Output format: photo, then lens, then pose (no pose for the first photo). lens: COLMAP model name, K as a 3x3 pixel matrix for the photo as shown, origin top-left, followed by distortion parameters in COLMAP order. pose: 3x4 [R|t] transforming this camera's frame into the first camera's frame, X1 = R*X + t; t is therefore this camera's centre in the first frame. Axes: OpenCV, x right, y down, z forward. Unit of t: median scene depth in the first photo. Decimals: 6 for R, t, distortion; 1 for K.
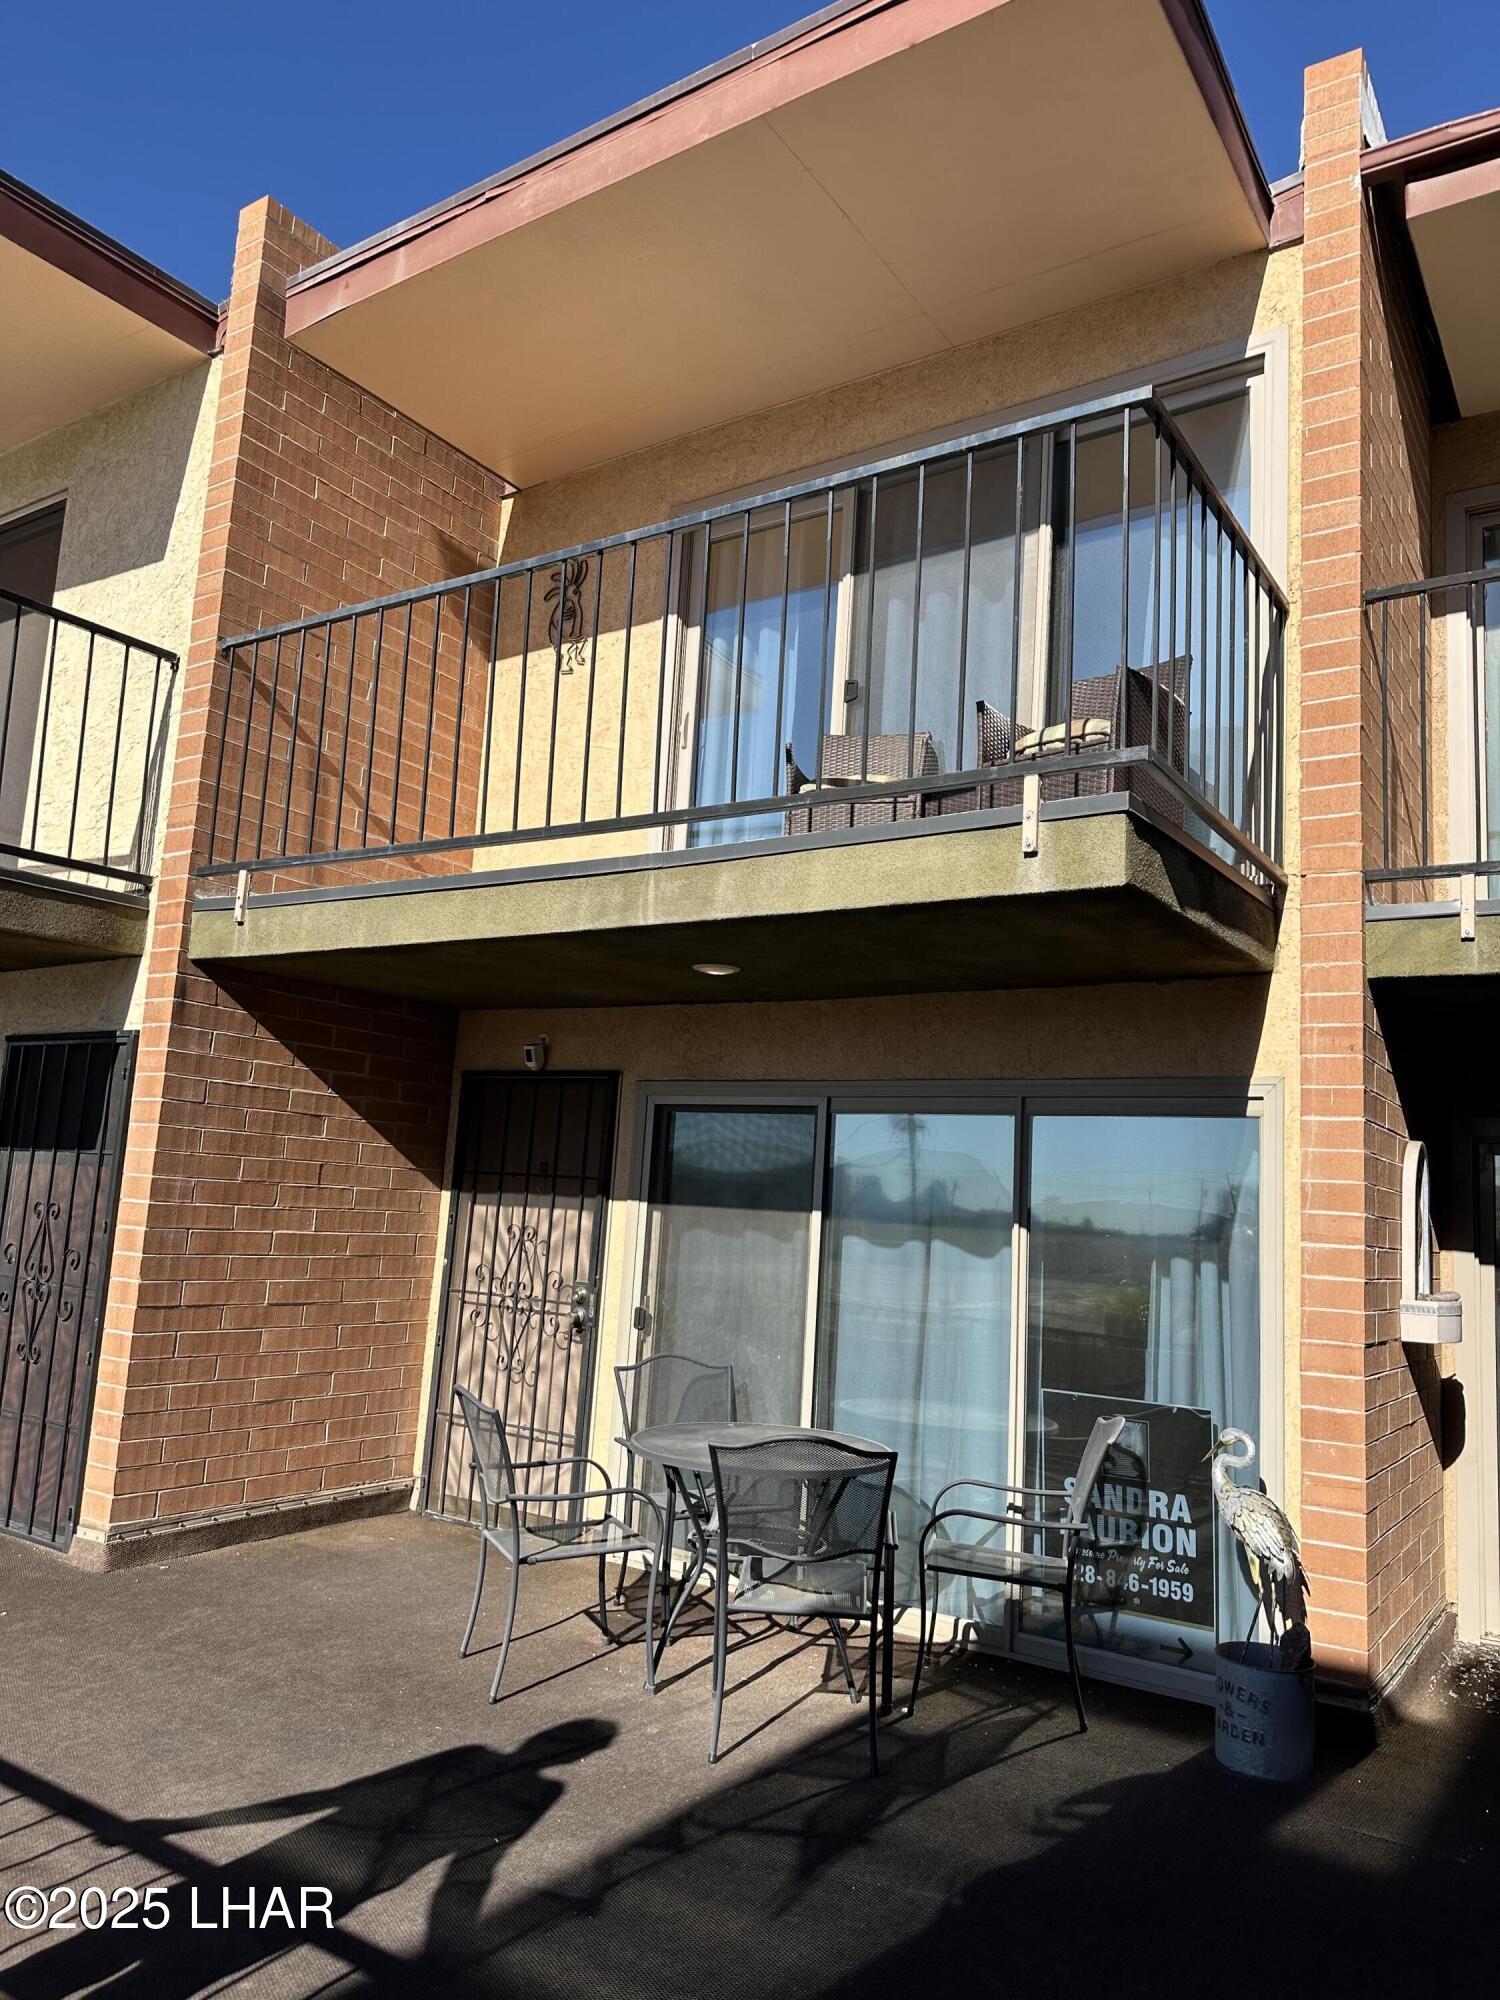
lens RADIAL K [[1392.7, 0, 751.9], [0, 1392.7, 1003.1], [0, 0, 1]] dist [0.176764, -0.377335]
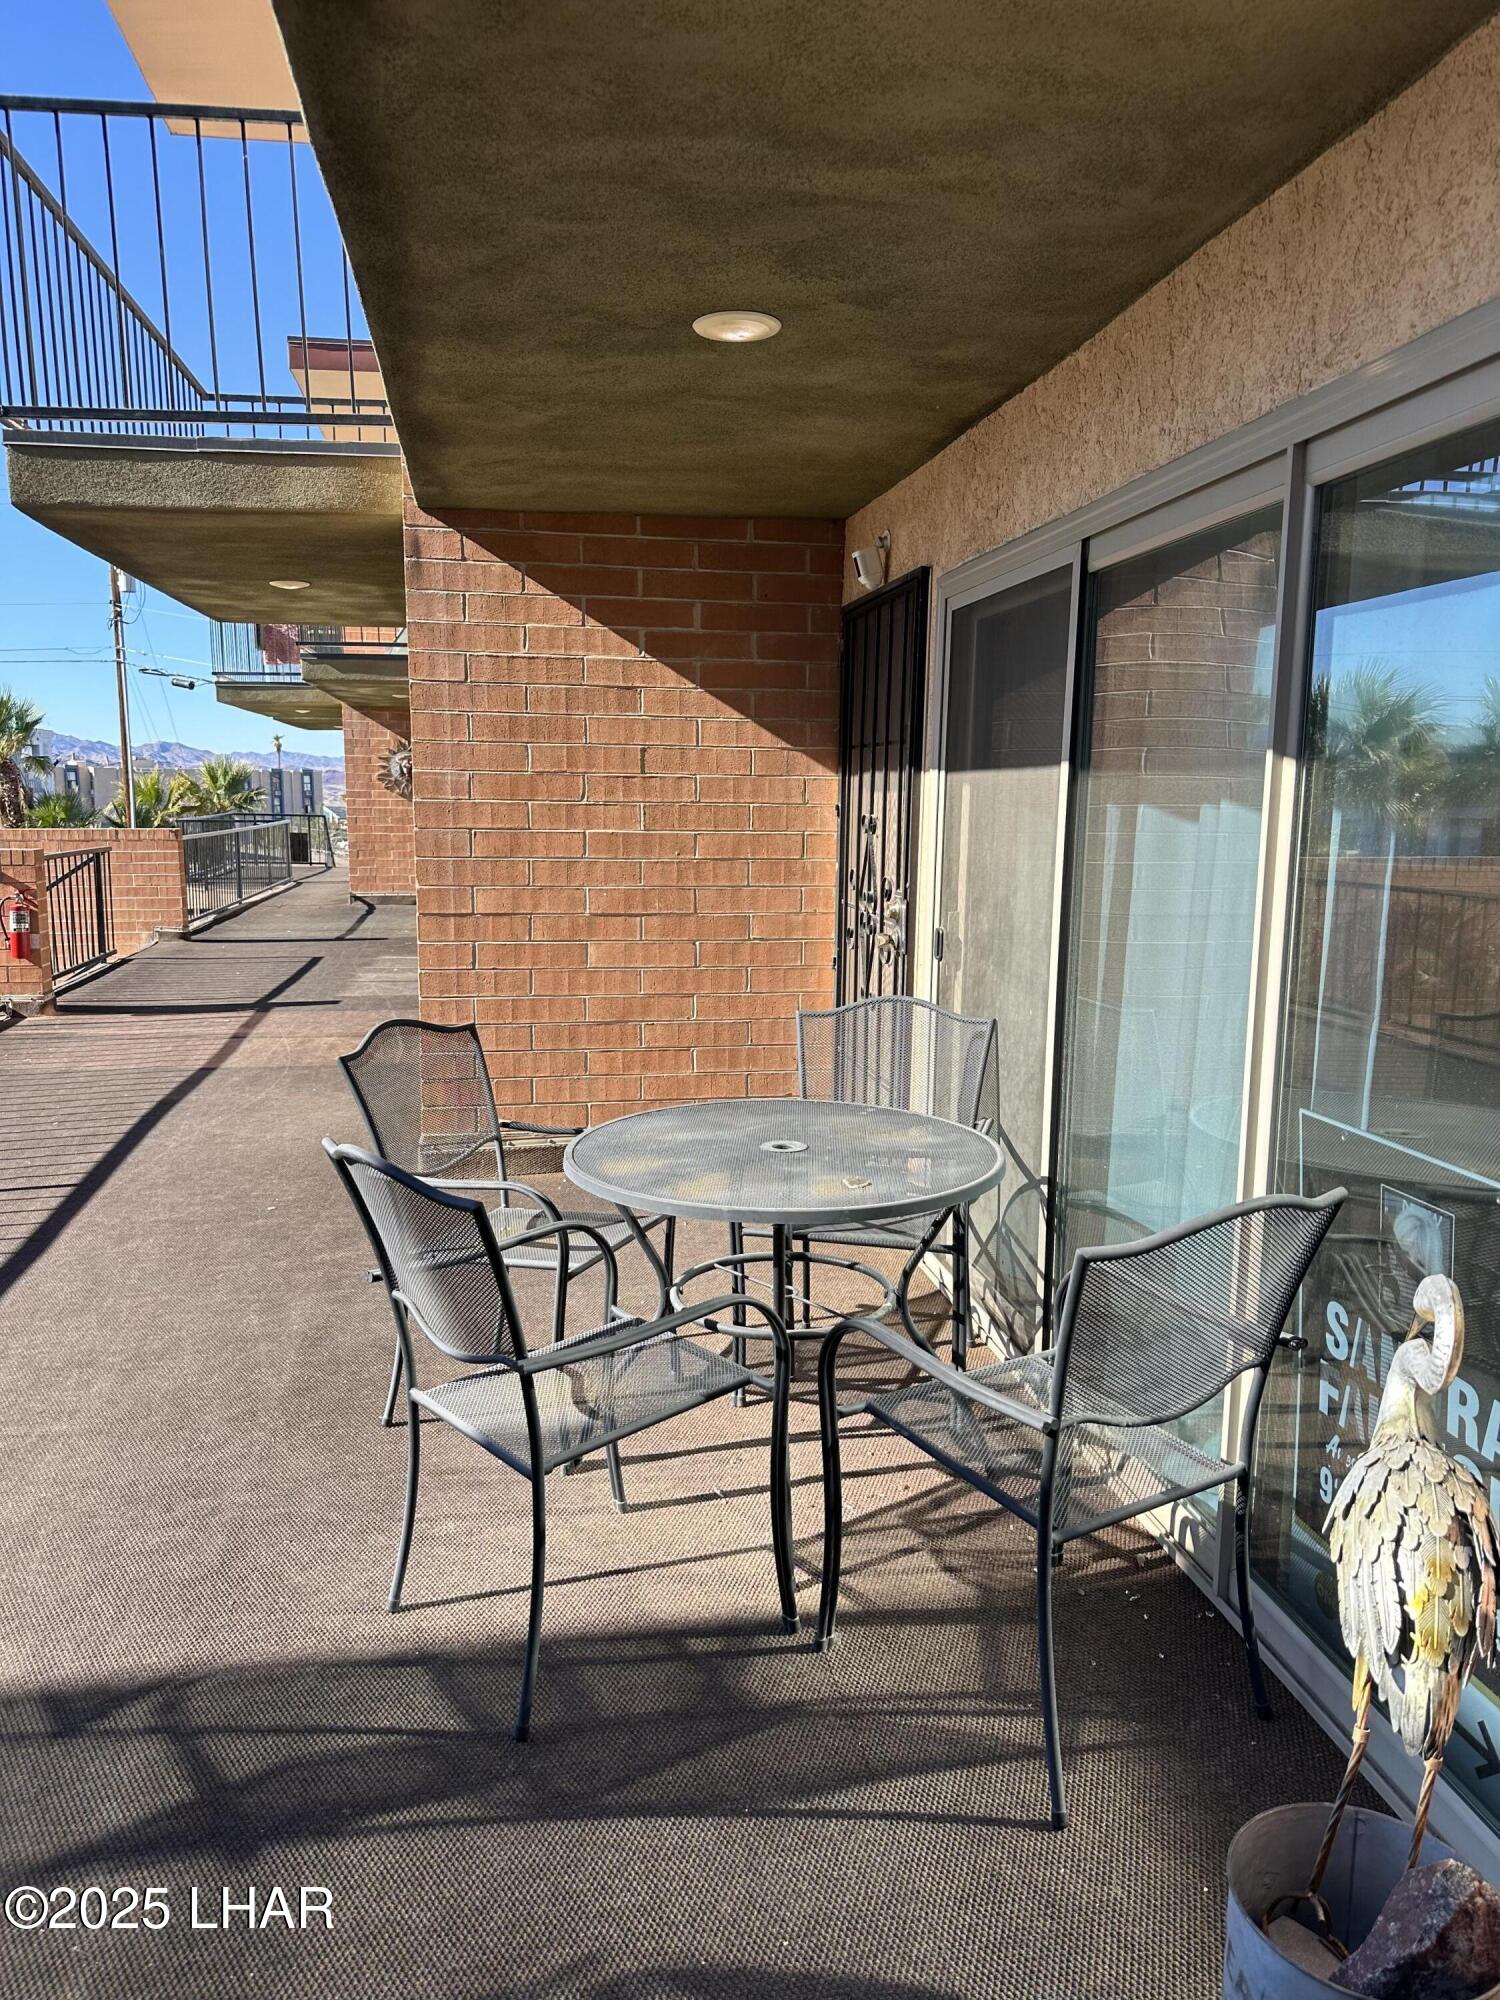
lens RADIAL K [[1392.7, 0, 751.9], [0, 1392.7, 1003.1], [0, 0, 1]] dist [0.176764, -0.377335]
pose [[0.685497, 0.056561, -0.725875, 0.353024], [0.135964, 0.969495, 0.203946, 0.105576], [0.715267, -0.238497, 0.656896, 0.501711]]
